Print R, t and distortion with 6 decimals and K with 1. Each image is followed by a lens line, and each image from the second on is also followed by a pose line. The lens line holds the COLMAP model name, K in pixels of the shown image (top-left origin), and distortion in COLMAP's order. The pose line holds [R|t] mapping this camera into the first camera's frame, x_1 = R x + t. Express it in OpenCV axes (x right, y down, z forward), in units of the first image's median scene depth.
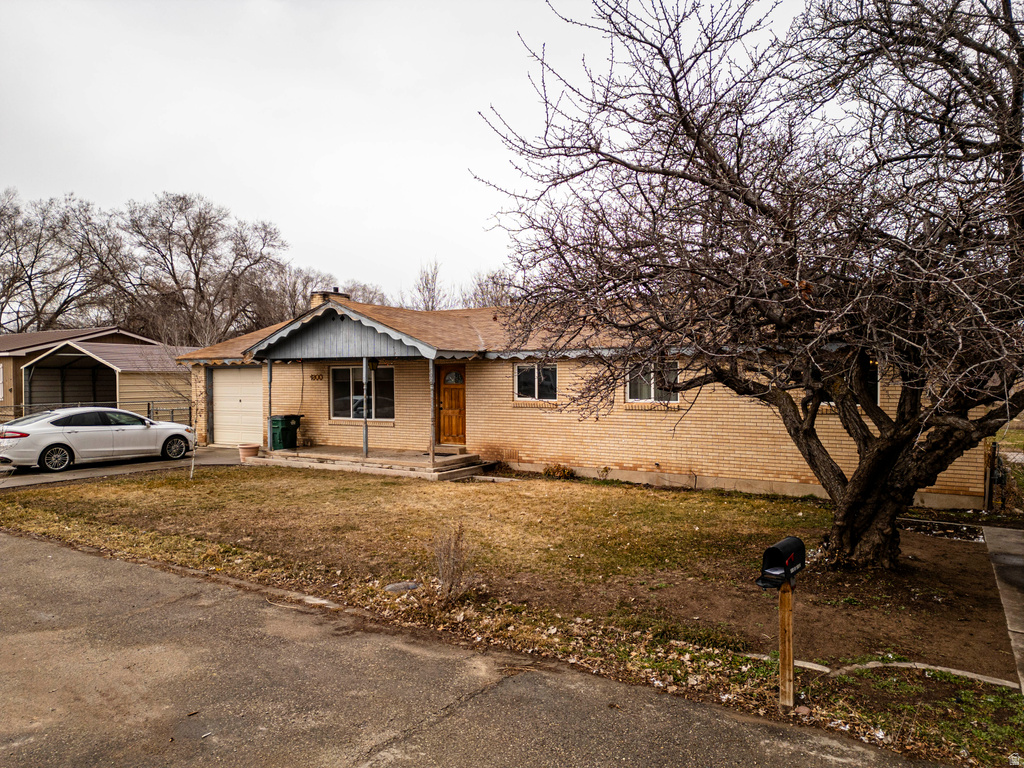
lens RADIAL K [[708.4, 0, 512.0], [0, 708.4, 384.0], [0, 0, 1]] dist [0.091251, -0.087521]
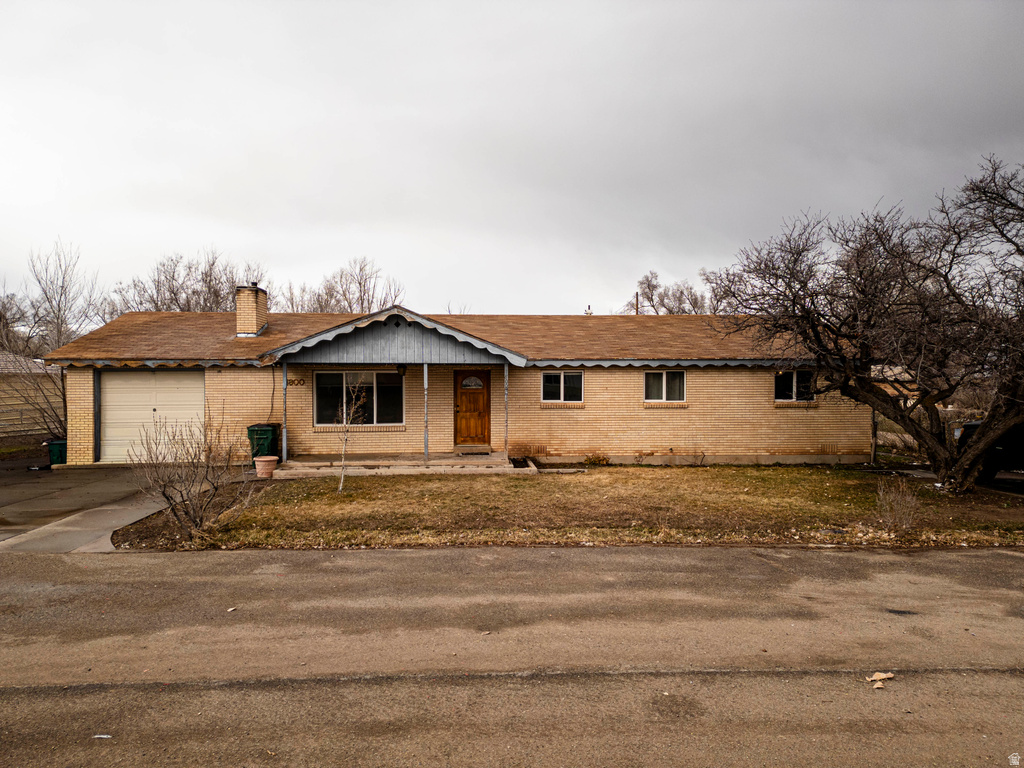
lens RADIAL K [[708.4, 0, 512.0], [0, 708.4, 384.0], [0, 0, 1]] dist [0.091251, -0.087521]
pose [[0.814219, -0.003119, 0.580550, -0.700620], [0.003193, 0.999995, 0.000895, -0.008215], [-0.580549, 0.001125, 0.814224, 0.089516]]
